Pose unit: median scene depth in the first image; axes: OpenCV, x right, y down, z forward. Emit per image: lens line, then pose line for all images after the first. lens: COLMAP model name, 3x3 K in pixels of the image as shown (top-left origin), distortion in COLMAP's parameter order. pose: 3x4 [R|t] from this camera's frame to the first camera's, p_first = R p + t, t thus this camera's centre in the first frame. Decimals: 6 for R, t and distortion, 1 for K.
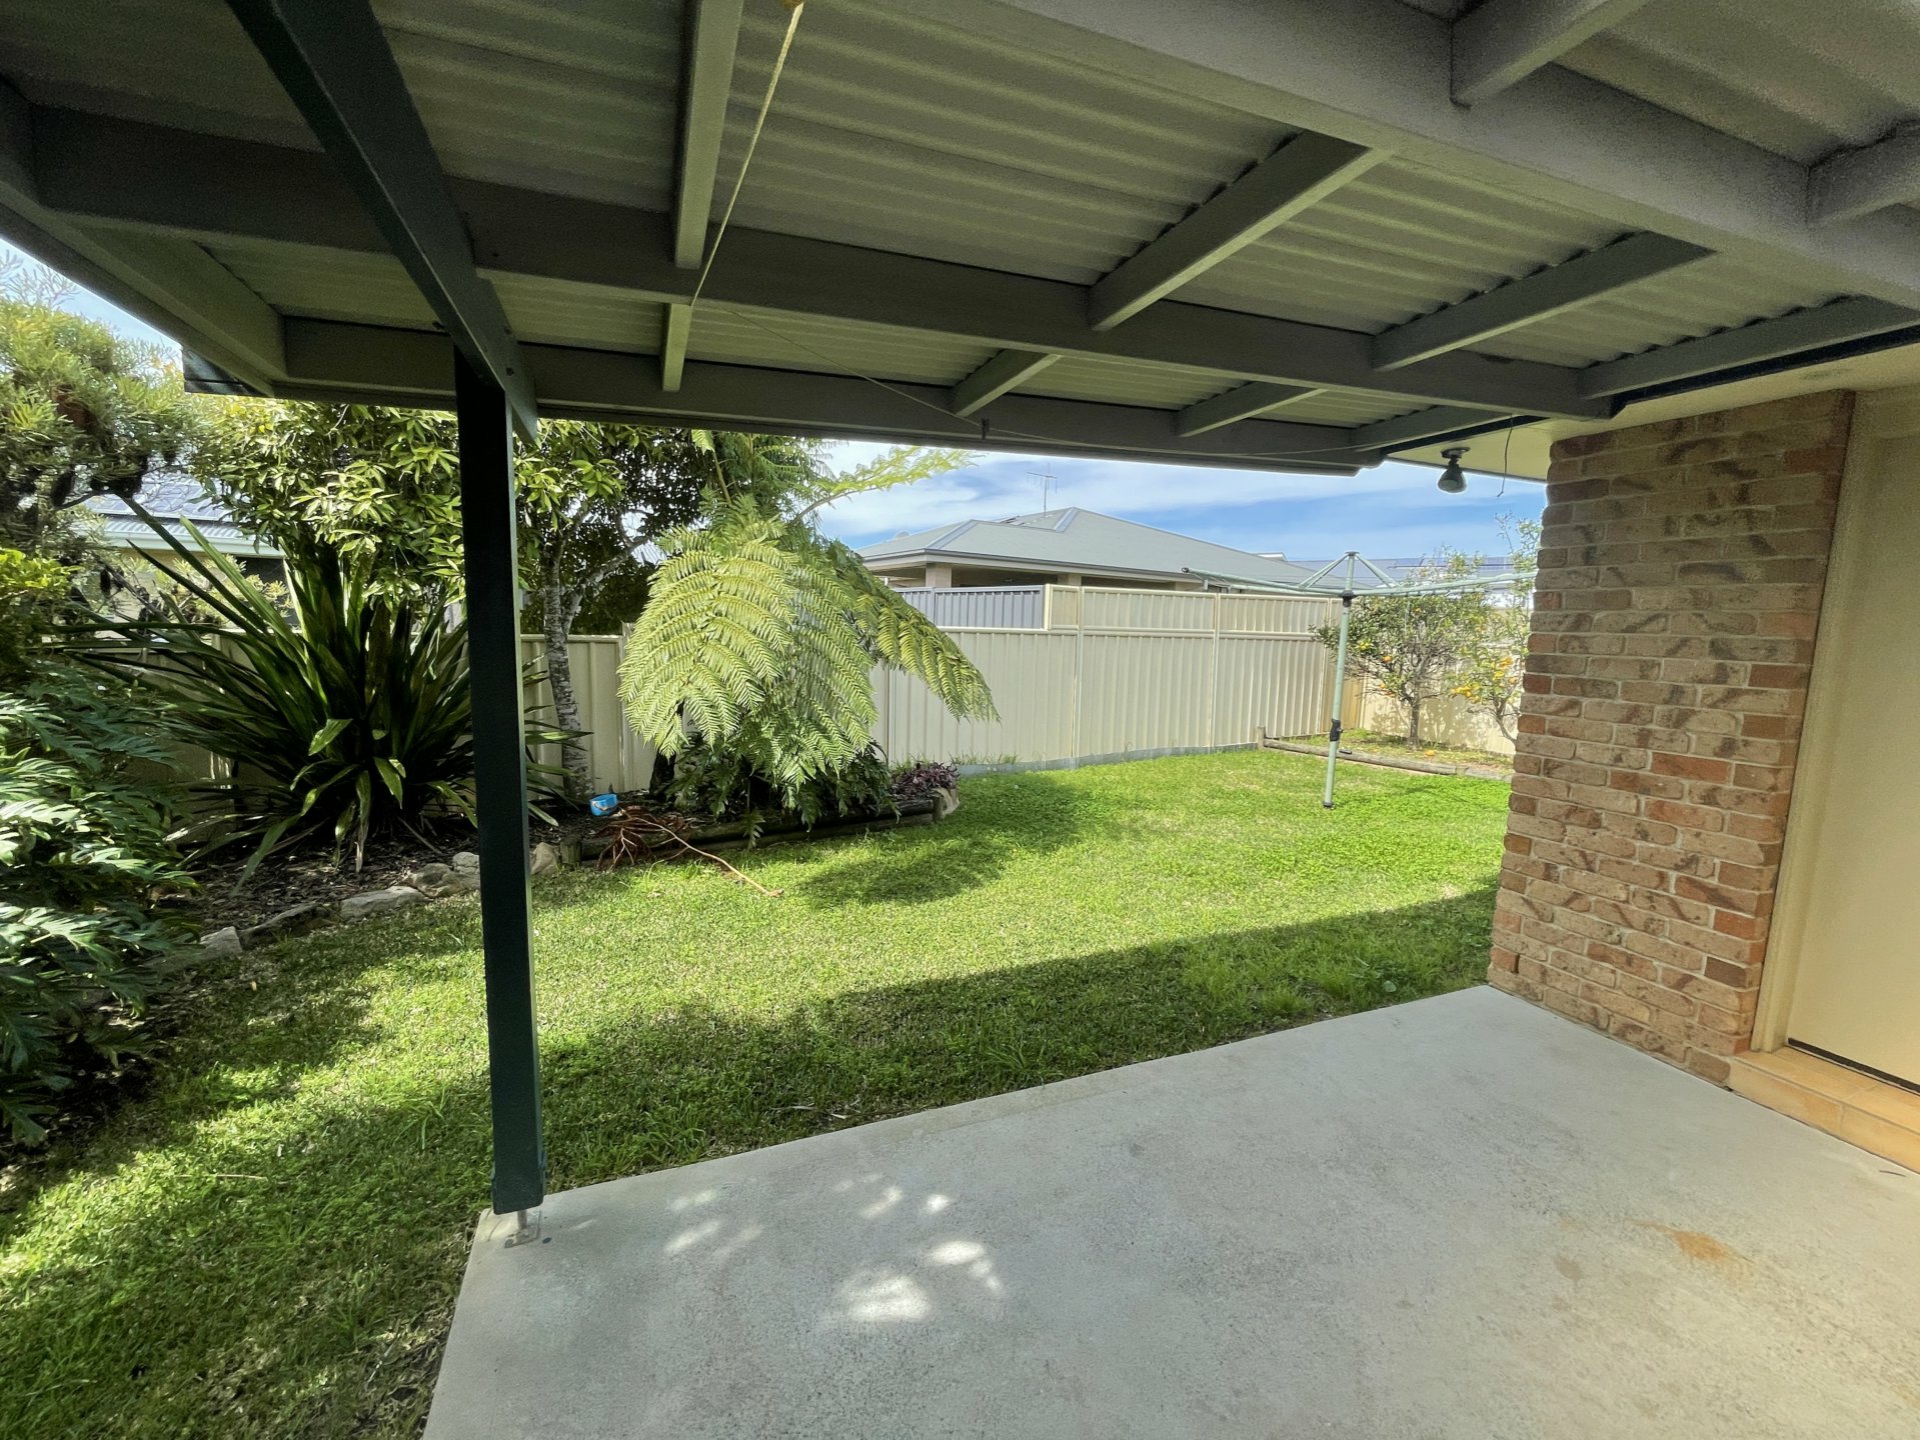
lens RADIAL K [[757.8, 0, 961.0], [0, 757.8, 714.9], [0, 0, 1]] dist [0.000403, -0.000074]
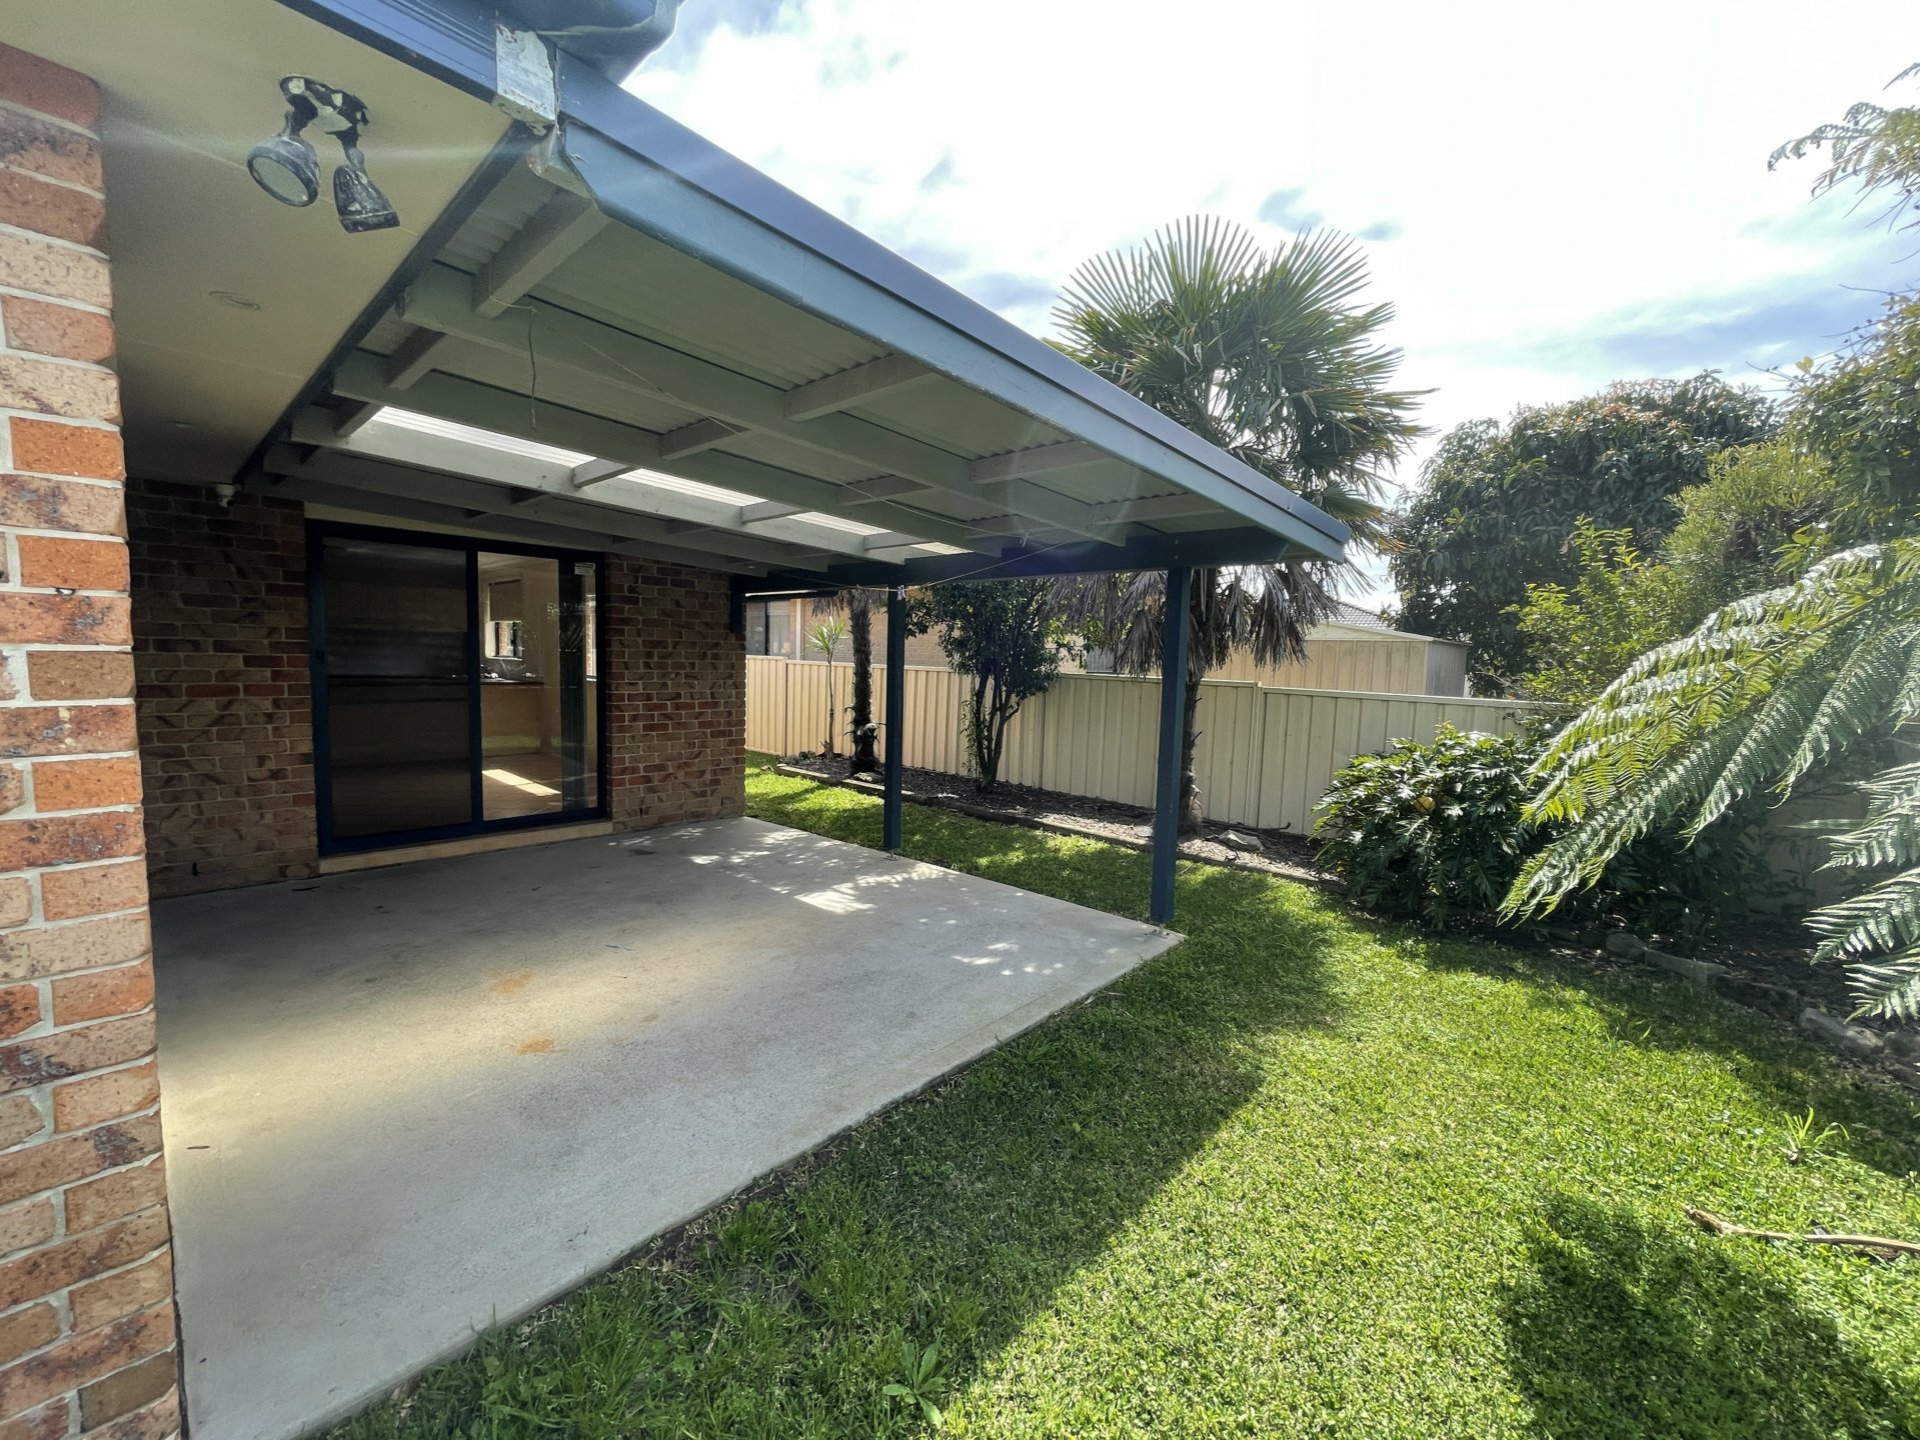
lens RADIAL K [[757.8, 0, 961.3], [0, 757.8, 723.0], [0, 0, 1]] dist [0.000403, -0.000074]
pose [[-0.902271, -0.017292, -0.430822, 0.838248], [-0.107131, 0.976852, 0.185156, -0.249222], [0.417648, 0.213215, -0.883238, 2.381542]]
